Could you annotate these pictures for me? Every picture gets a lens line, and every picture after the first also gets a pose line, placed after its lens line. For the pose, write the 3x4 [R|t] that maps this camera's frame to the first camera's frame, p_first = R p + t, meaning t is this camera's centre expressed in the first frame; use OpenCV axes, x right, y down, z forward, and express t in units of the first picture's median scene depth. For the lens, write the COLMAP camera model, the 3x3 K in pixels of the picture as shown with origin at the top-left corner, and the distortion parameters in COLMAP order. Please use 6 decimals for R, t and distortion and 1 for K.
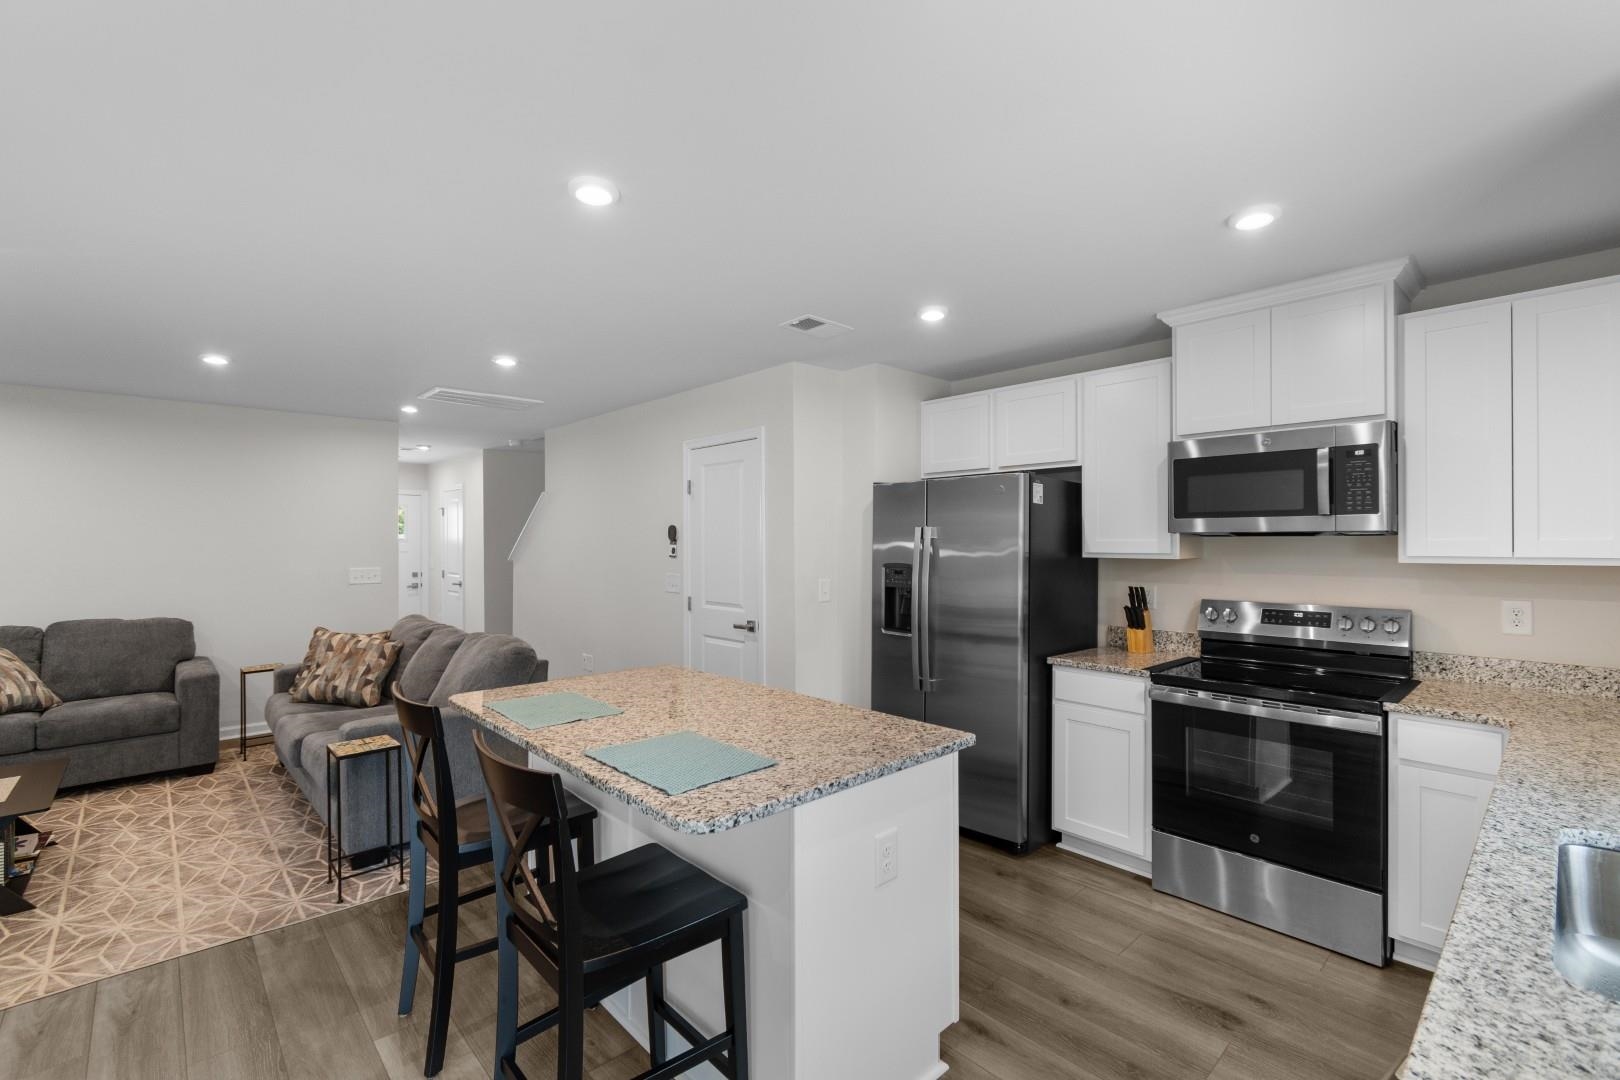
lens RADIAL K [[726.0, 0, 819.0], [0, 726.0, 545.6], [0, 0, 1]] dist [0.004684, -0.001963]
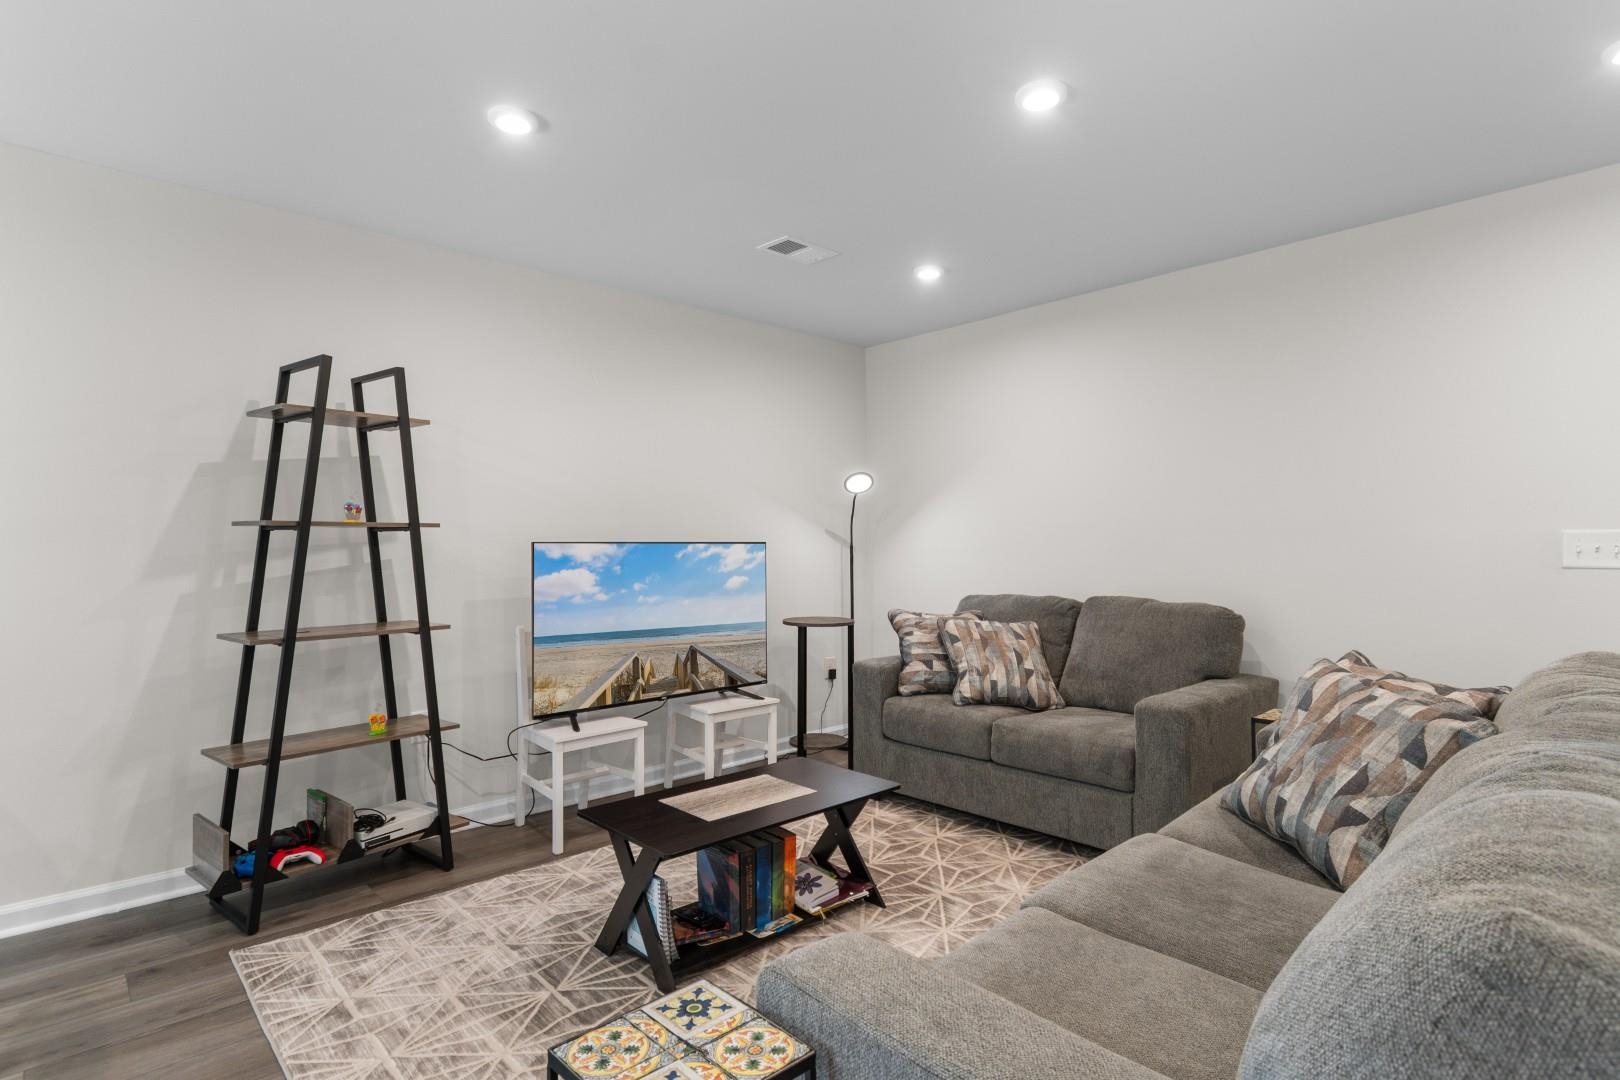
lens RADIAL K [[831.5, 0, 804.2], [0, 831.5, 542.5], [0, 0, 1]] dist [-0.005632, -0.001323]
pose [[0.011607, 0.001528, -0.999931, -0.228395], [-0.003603, 0.999992, 0.001486, 0.056020], [0.999926, 0.003585, 0.011612, 0.773890]]
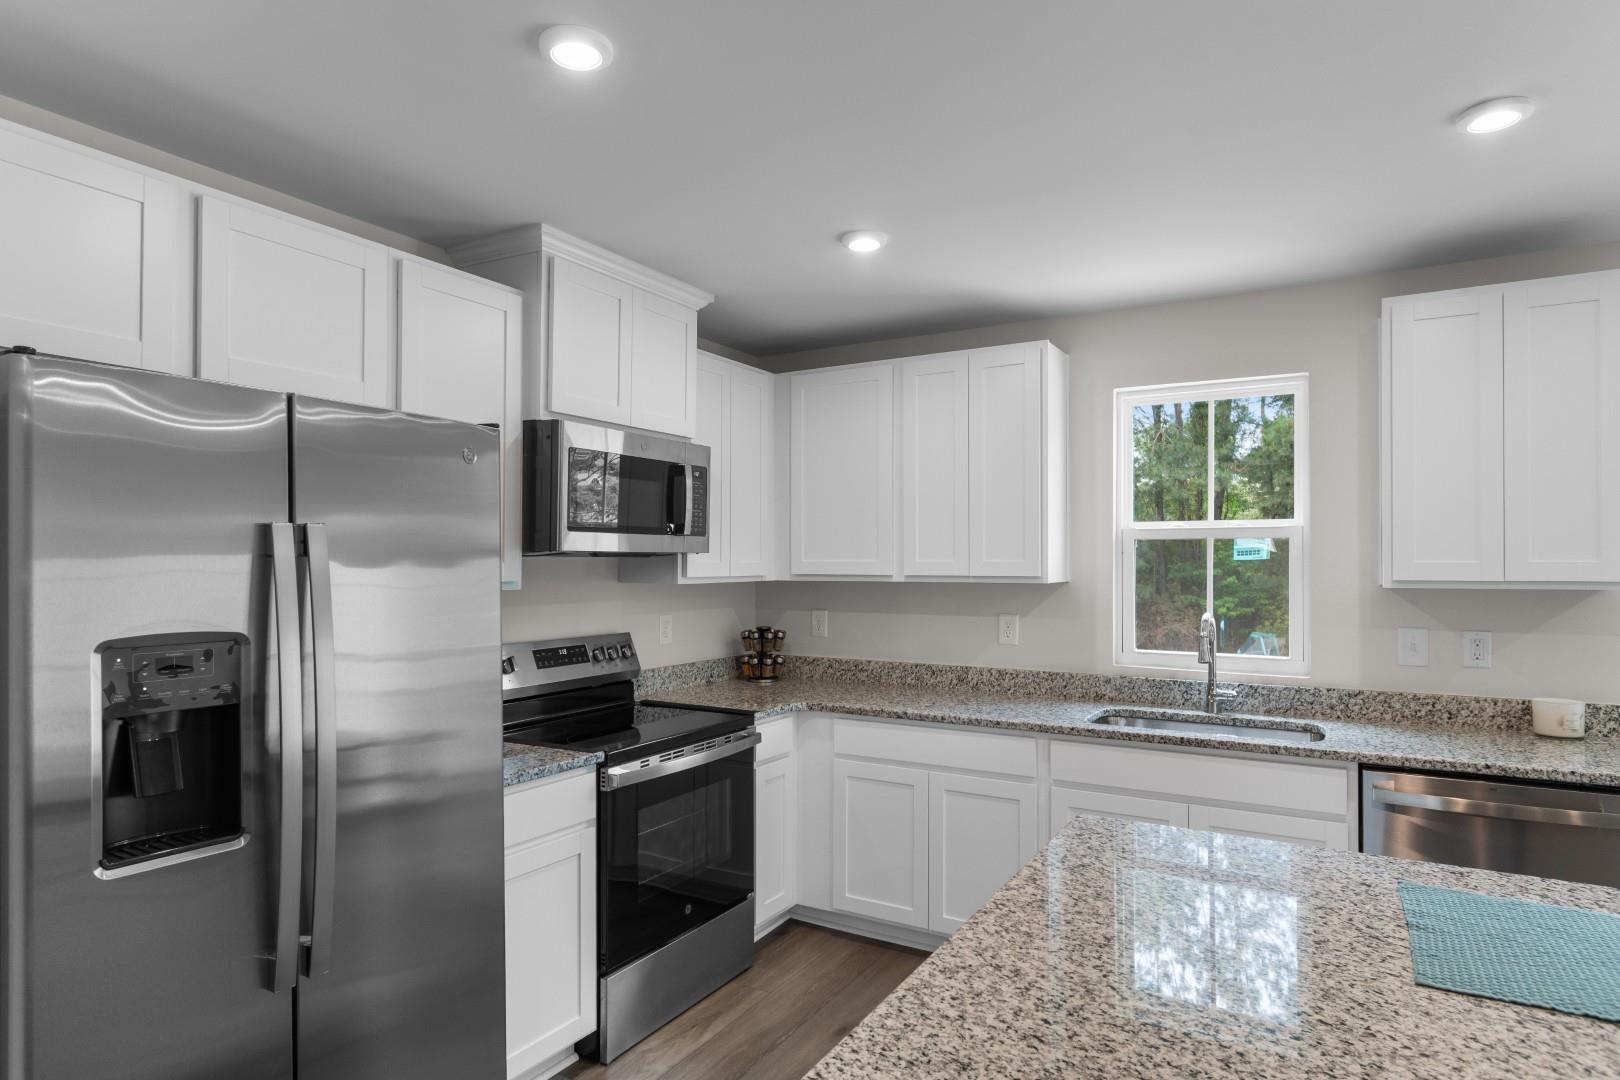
lens RADIAL K [[905.5, 0, 803.7], [0, 905.5, 552.4], [0, 0, 1]] dist [-0.000273, 0.000332]
pose [[-0.287940, 0.010277, 0.957593, -0.309921], [0.005276, 0.999944, -0.009145, -0.006183], [-0.957634, 0.002419, -0.287978, 0.770023]]
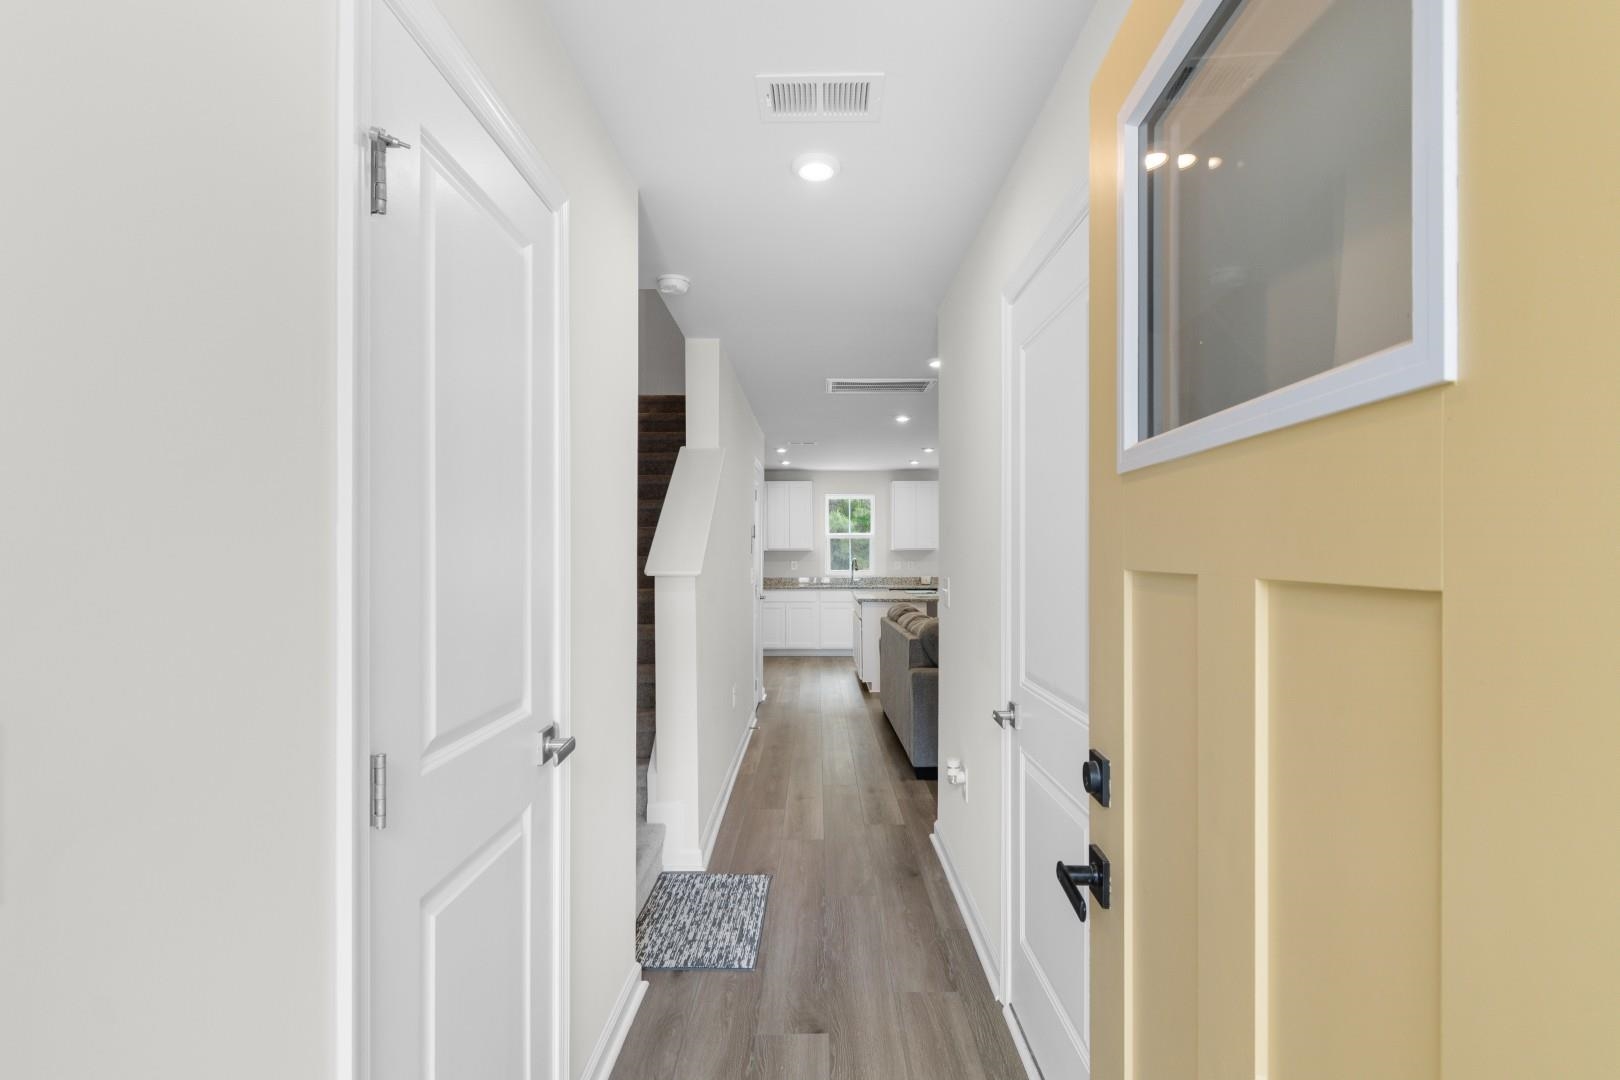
lens RADIAL K [[831.5, 0, 811.1], [0, 831.5, 542.8], [0, 0, 1]] dist [-0.005632, -0.001323]
pose [[-0.735504, 0.009591, 0.677453, -1.391131], [0.009113, 0.999949, -0.004263, 0.000690], [-0.677460, 0.003038, -0.735554, 2.289628]]
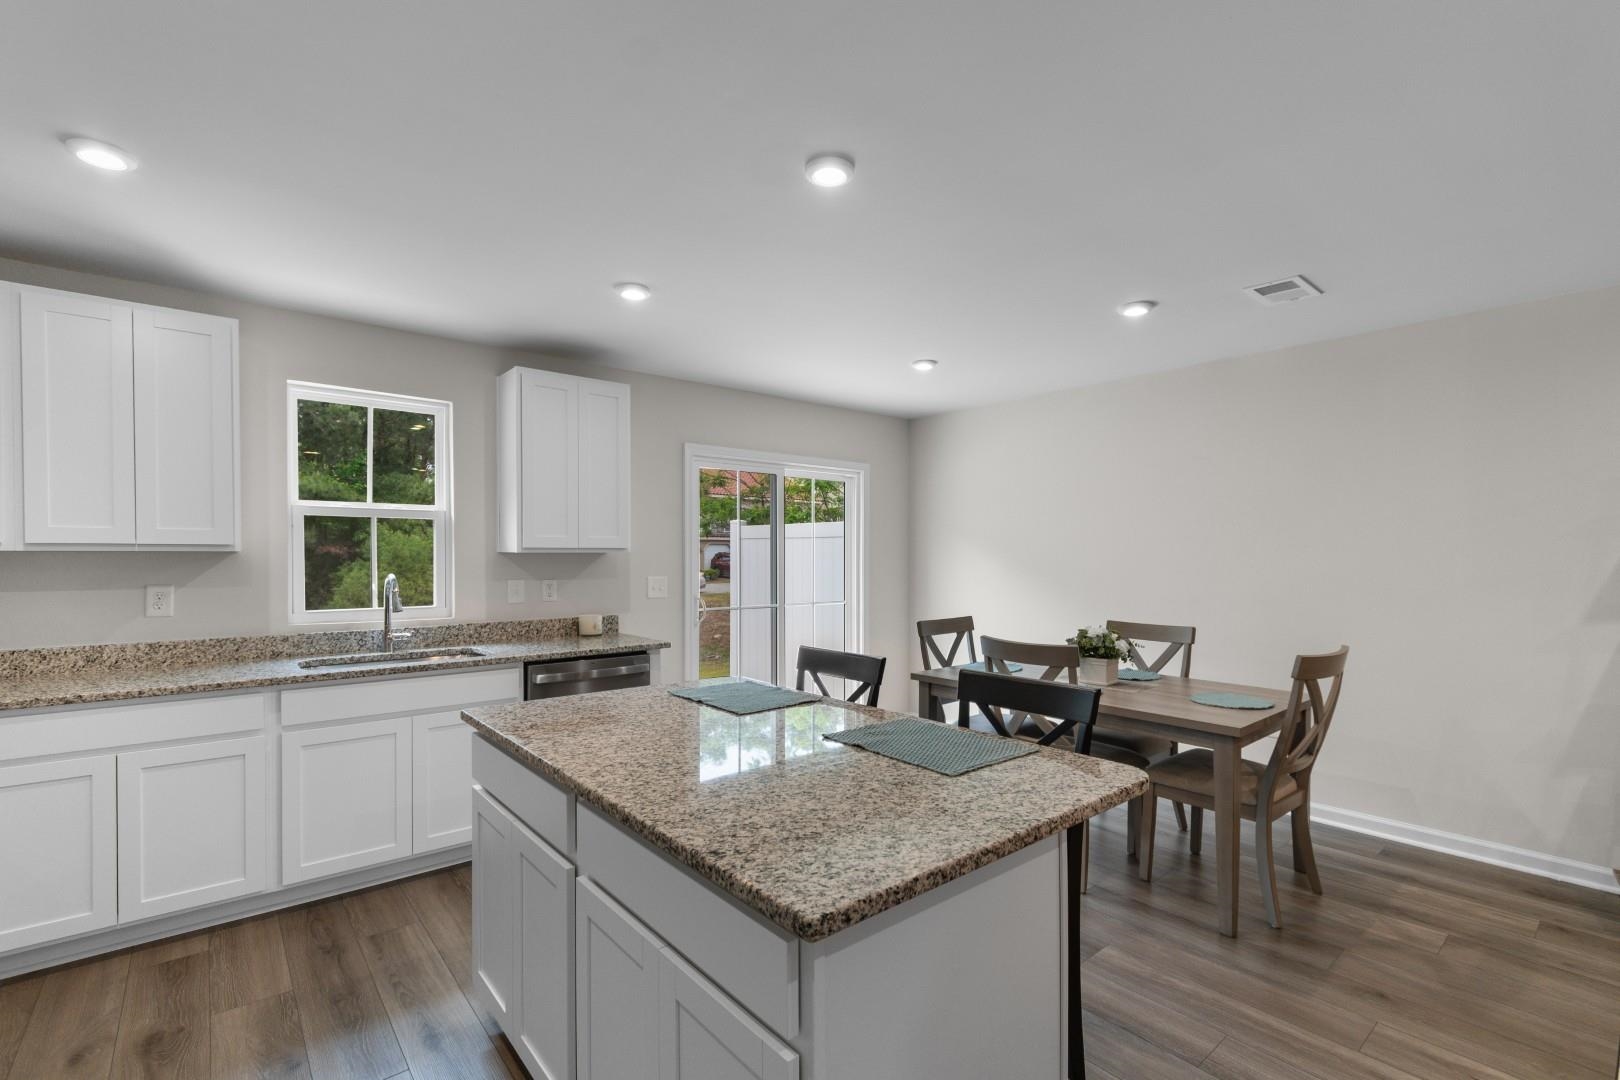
lens RADIAL K [[726.0, 0, 811.3], [0, 726.0, 555.7], [0, 0, 1]] dist [0.004684, -0.001963]
pose [[-0.998896, 0.000706, 0.046974, -0.163770], [0.000919, 0.999989, 0.004515, 0.017424], [-0.046971, 0.004554, -0.998886, 0.993339]]
